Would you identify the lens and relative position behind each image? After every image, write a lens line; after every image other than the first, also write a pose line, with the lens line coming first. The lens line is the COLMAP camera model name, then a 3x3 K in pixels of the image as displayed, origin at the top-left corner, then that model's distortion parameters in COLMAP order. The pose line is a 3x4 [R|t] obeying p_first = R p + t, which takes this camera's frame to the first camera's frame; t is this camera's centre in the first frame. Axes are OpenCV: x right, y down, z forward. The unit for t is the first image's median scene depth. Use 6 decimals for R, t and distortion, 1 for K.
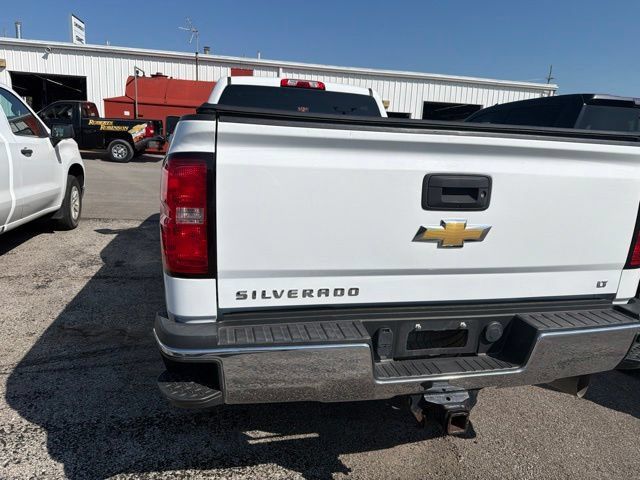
lens RADIAL K [[453.5, 0, 324.0], [0, 453.5, 236.8], [0, 0, 1]] dist [0.019735, -0.025069]
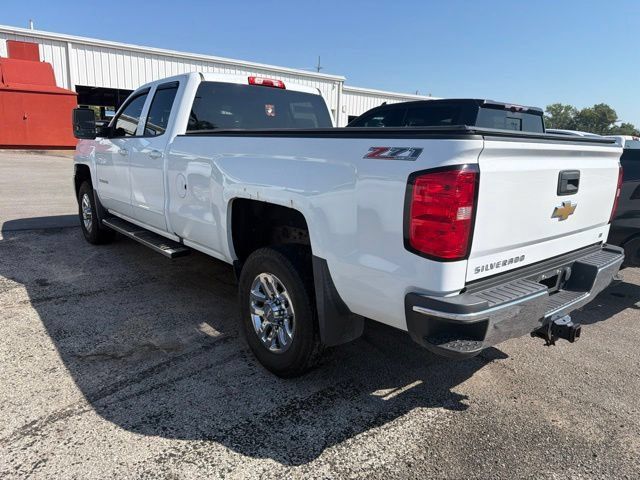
lens RADIAL K [[451.4, 0, 322.9], [0, 451.4, 242.3], [0, 0, 1]] dist [0.033936, -0.041231]
pose [[0.896273, -0.112895, 0.428894, -0.516380], [0.093259, 0.993412, 0.066603, -0.036616], [-0.433588, -0.019696, 0.900896, 0.000958]]
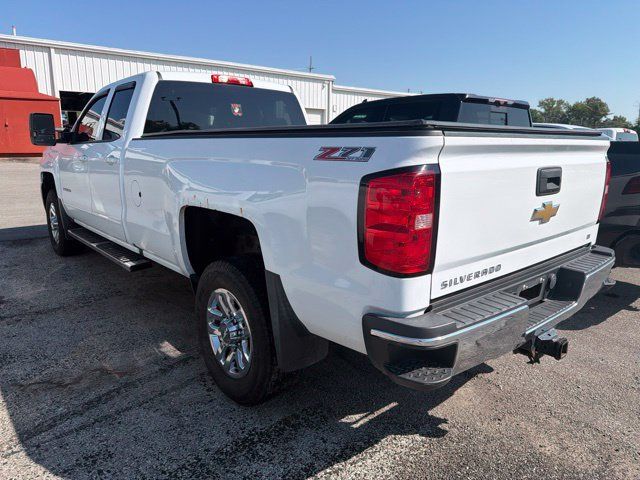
lens RADIAL K [[451.4, 0, 323.6], [0, 451.4, 240.4], [0, 0, 1]] dist [0.033936, -0.041231]
pose [[0.889460, -0.135179, 0.436563, -0.424756], [0.119544, 0.990813, 0.063238, -0.041813], [-0.441101, -0.004059, 0.897448, 0.045691]]
